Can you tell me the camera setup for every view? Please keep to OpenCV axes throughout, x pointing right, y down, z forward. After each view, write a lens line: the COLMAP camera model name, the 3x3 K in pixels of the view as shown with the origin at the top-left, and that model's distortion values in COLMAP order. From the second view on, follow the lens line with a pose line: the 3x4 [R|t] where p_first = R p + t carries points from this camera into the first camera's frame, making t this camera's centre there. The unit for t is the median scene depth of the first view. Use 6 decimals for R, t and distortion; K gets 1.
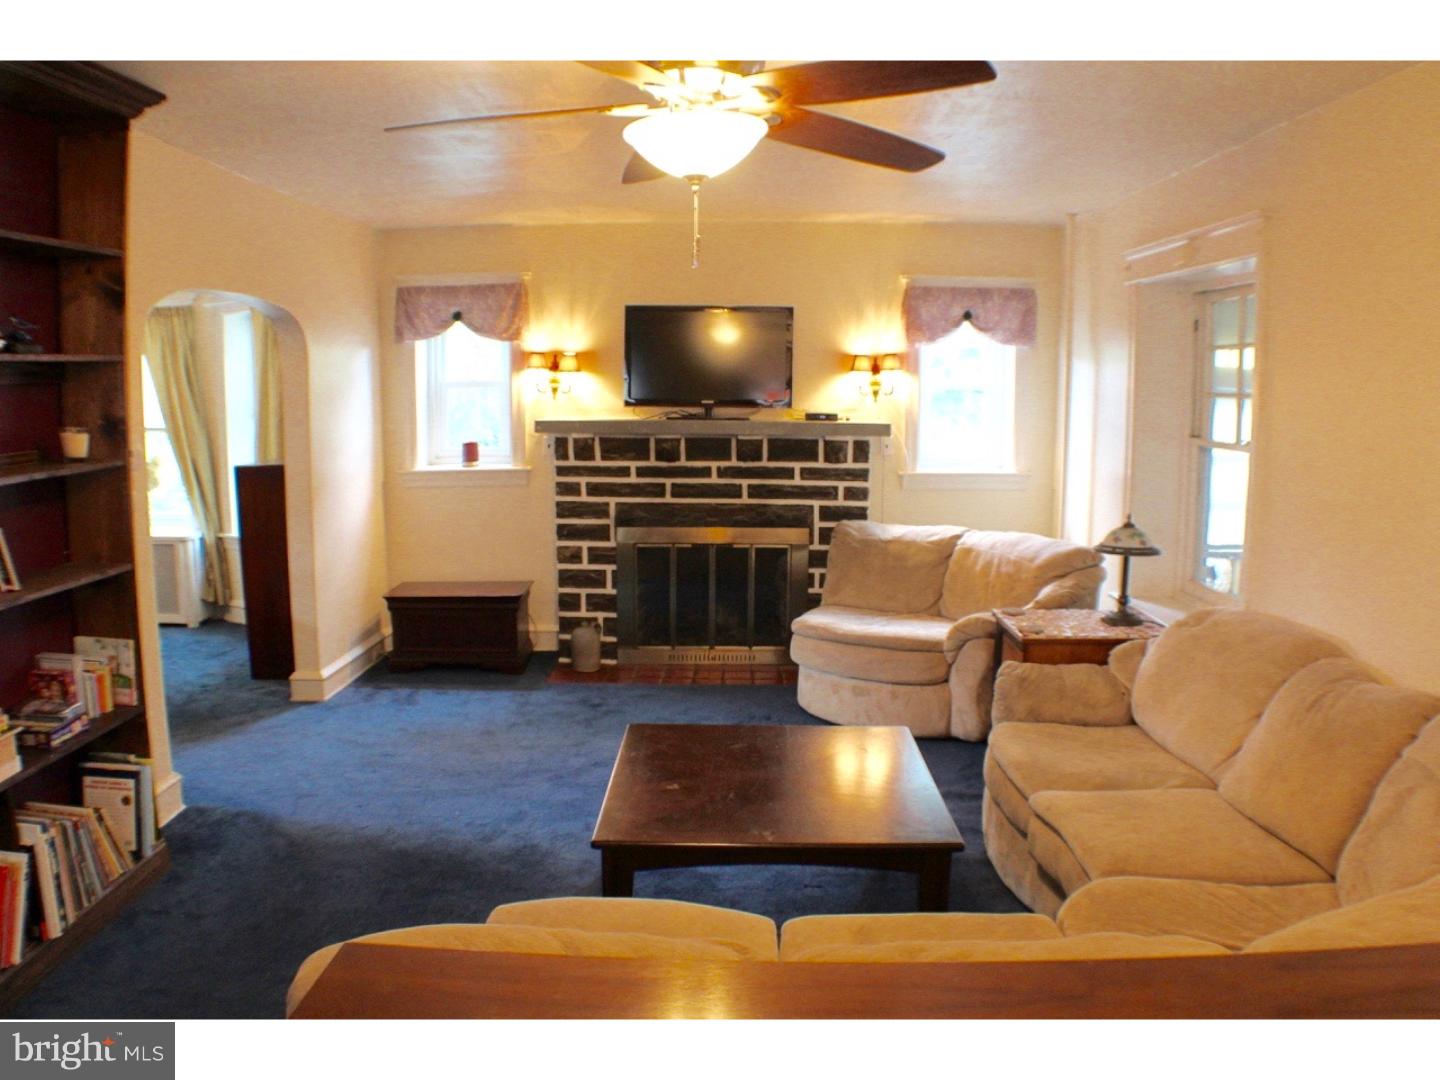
lens RADIAL K [[1078.5, 0, 720.0], [0, 1078.5, 540.0], [0, 0, 1]] dist [-0.212808, 0.074166]
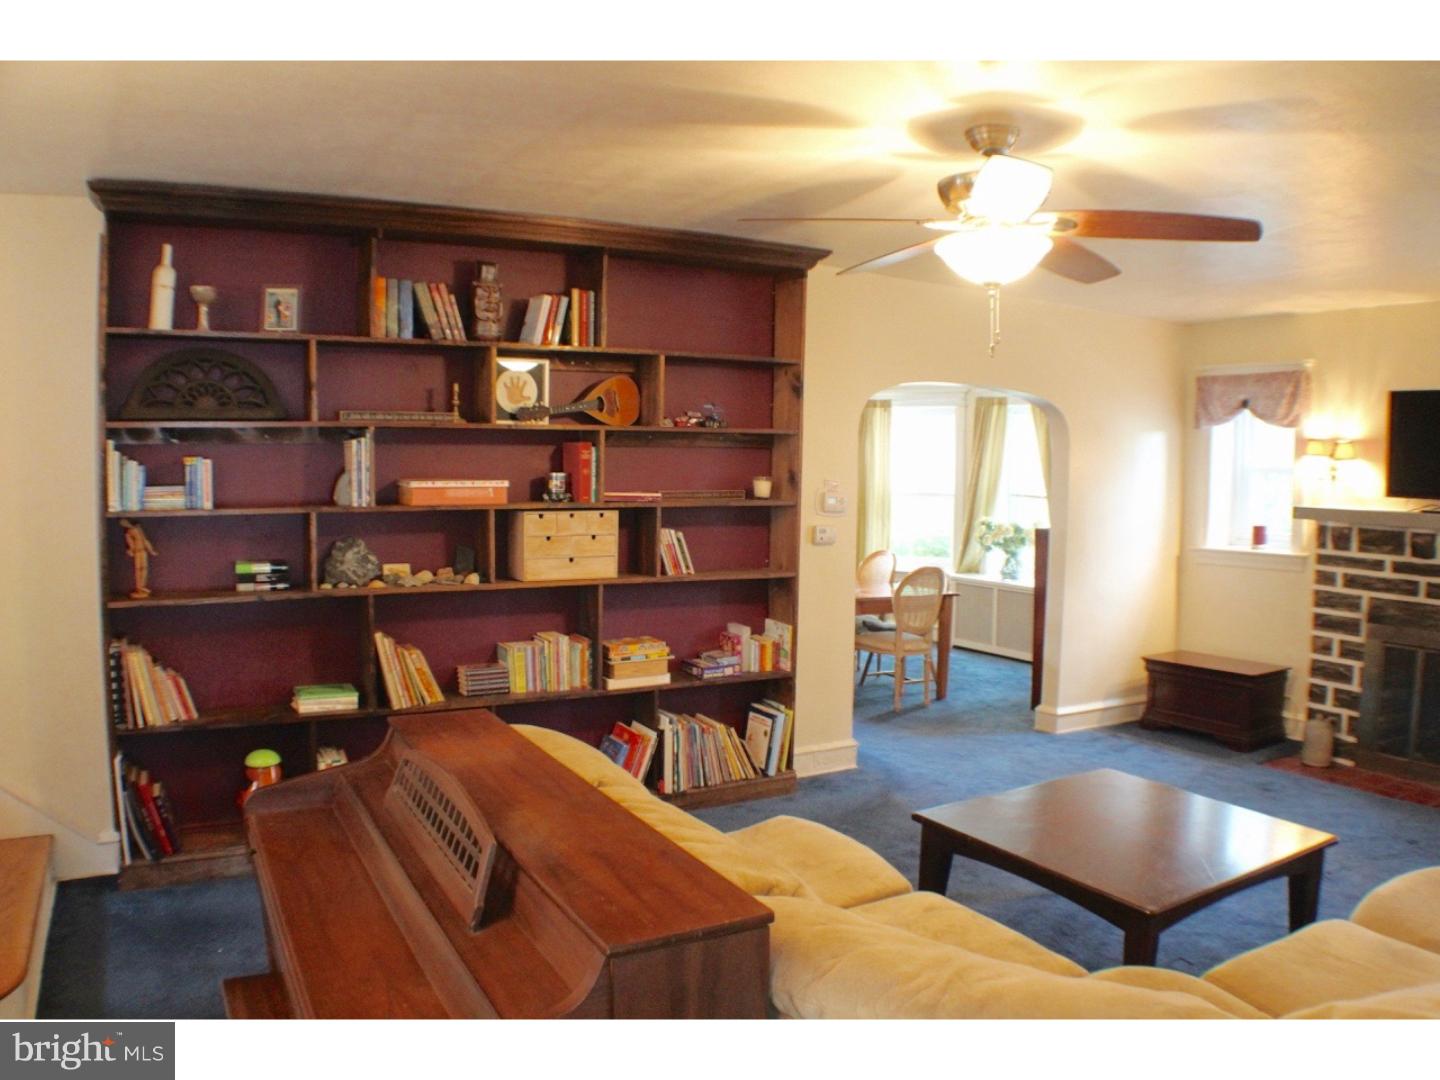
lens RADIAL K [[1078.5, 0, 720.0], [0, 1078.5, 540.0], [0, 0, 1]] dist [-0.212808, 0.074166]
pose [[0.517709, 0.066293, -0.852985, 0.354245], [-0.138924, 0.990276, -0.007355, 0.001674], [0.844202, 0.122308, 0.521884, 0.049125]]
